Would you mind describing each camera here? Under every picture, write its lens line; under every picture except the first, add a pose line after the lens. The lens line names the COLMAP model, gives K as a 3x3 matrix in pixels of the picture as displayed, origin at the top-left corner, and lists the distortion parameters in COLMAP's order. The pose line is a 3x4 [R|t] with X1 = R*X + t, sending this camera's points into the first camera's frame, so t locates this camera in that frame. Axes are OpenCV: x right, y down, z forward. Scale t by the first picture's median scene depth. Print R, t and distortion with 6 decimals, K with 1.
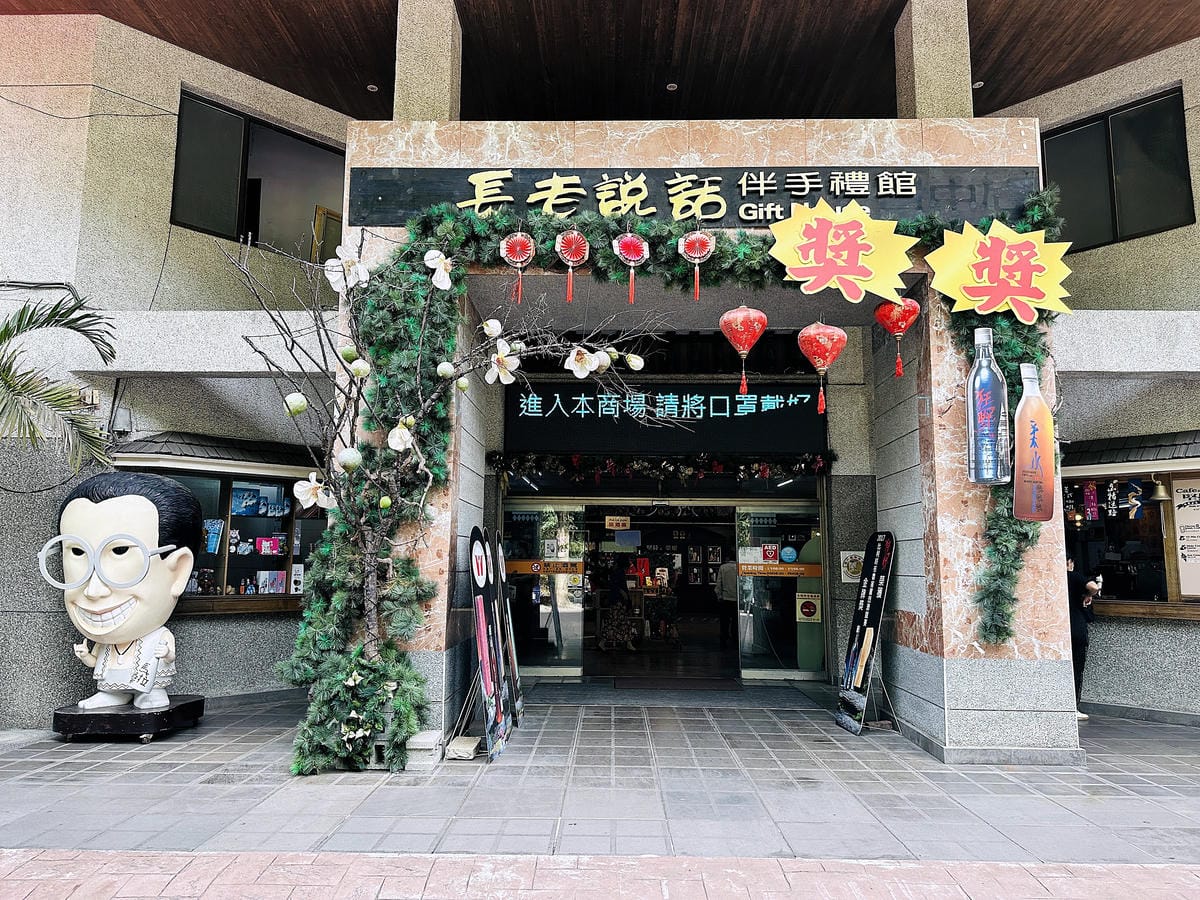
lens RADIAL K [[852.7, 0, 596.7], [0, 852.7, 450.6], [0, 0, 1]] dist [-0.005068, 0.011135]
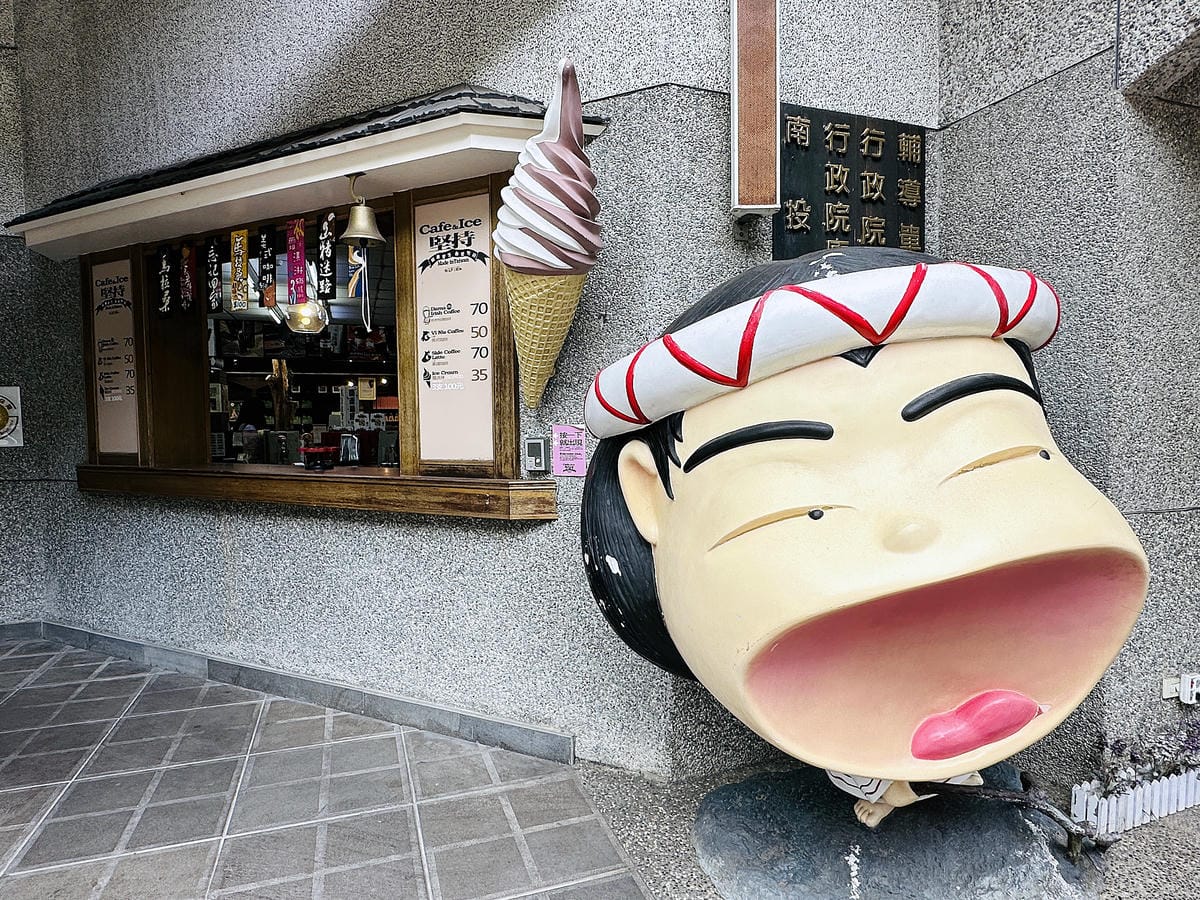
lens RADIAL K [[686.9, 0, 597.7], [0, 686.9, 449.8], [0, 0, 1]] dist [0.006024, 0.000177]
pose [[0.936995, -0.032414, 0.347837, 0.767720], [-0.027648, 0.985683, 0.166329, 0.118106], [-0.348248, -0.165466, 0.922683, 0.742364]]
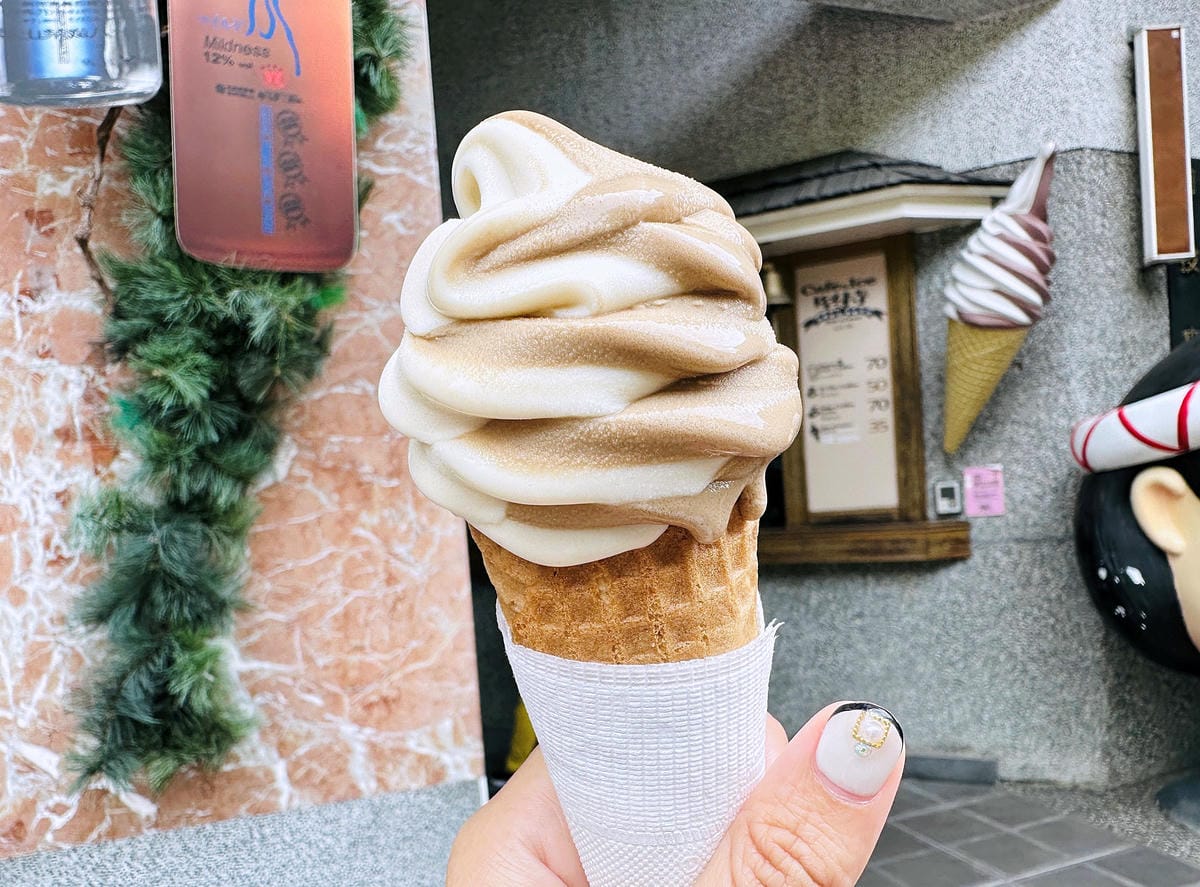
lens RADIAL K [[852.7, 0, 624.7], [0, 852.7, 533.2], [0, 0, 1]] dist [-0.005068, 0.011135]
pose [[0.927849, -0.092739, 0.361243, 0.493289], [0.030368, 0.984161, 0.174657, 0.112013], [-0.371718, -0.151085, 0.915969, 0.711136]]
